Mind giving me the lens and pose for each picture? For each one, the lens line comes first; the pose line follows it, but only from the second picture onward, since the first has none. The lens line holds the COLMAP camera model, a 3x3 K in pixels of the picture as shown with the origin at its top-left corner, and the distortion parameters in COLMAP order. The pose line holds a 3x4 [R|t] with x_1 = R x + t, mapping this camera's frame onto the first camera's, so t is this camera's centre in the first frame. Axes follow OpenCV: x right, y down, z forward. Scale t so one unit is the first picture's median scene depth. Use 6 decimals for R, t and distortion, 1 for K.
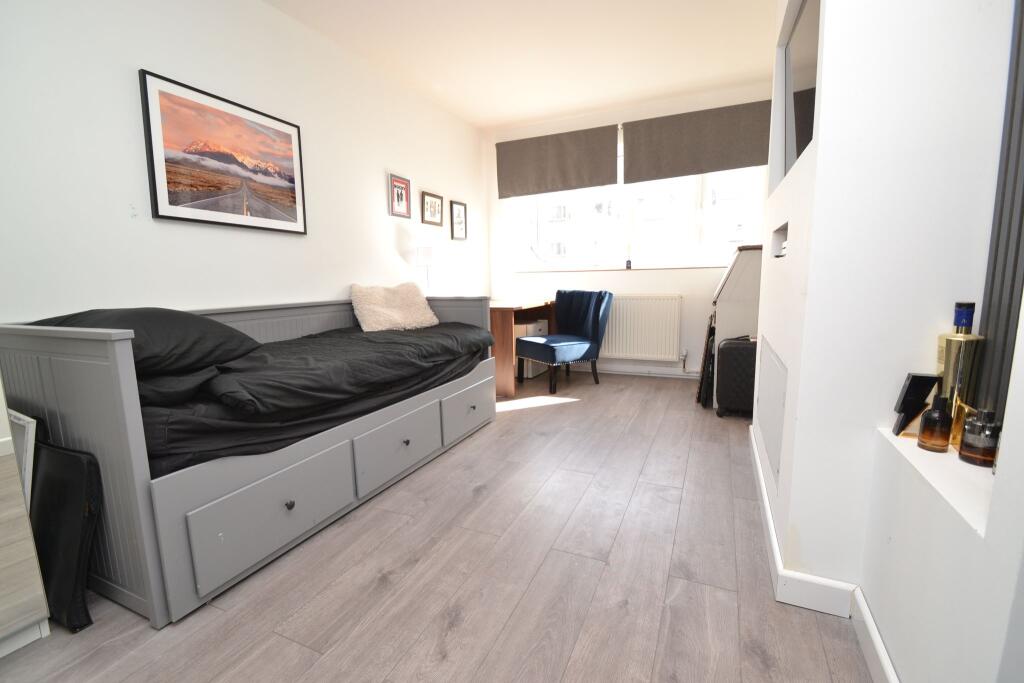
lens RADIAL K [[455.7, 0, 508.0], [0, 455.7, 341.9], [0, 0, 1]] dist [-0.005388, -0.006081]
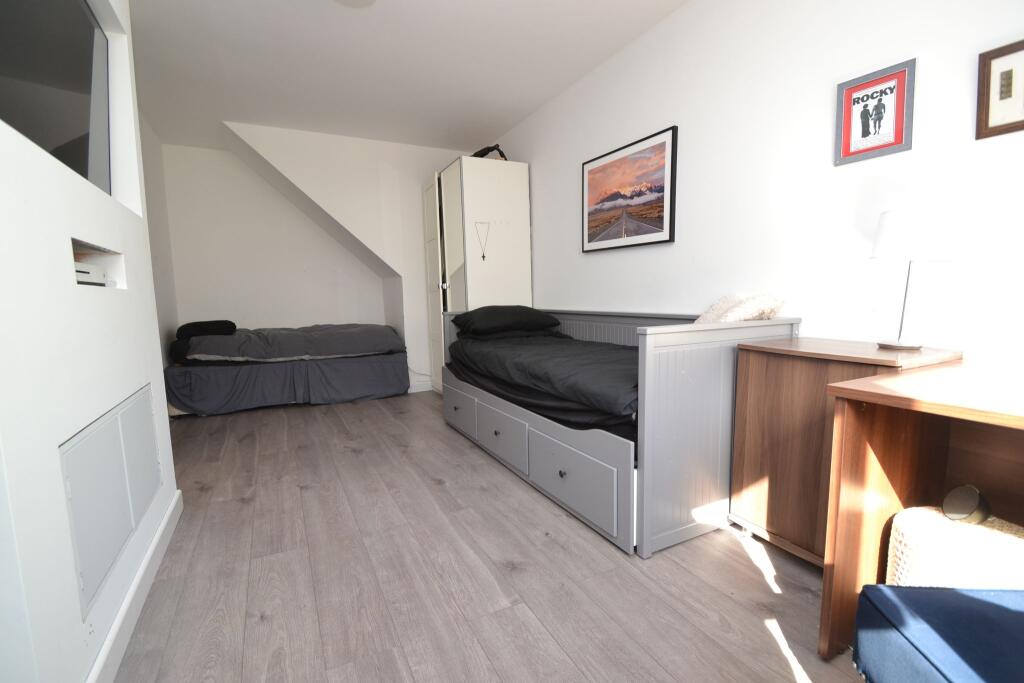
lens RADIAL K [[455.7, 0, 507.2], [0, 455.7, 346.8], [0, 0, 1]] dist [-0.005388, -0.006081]
pose [[-0.622773, 0.119068, -0.773290, 0.588076], [-0.078407, 0.973879, 0.213099, -0.228284], [0.778464, 0.193344, -0.597170, 1.533710]]
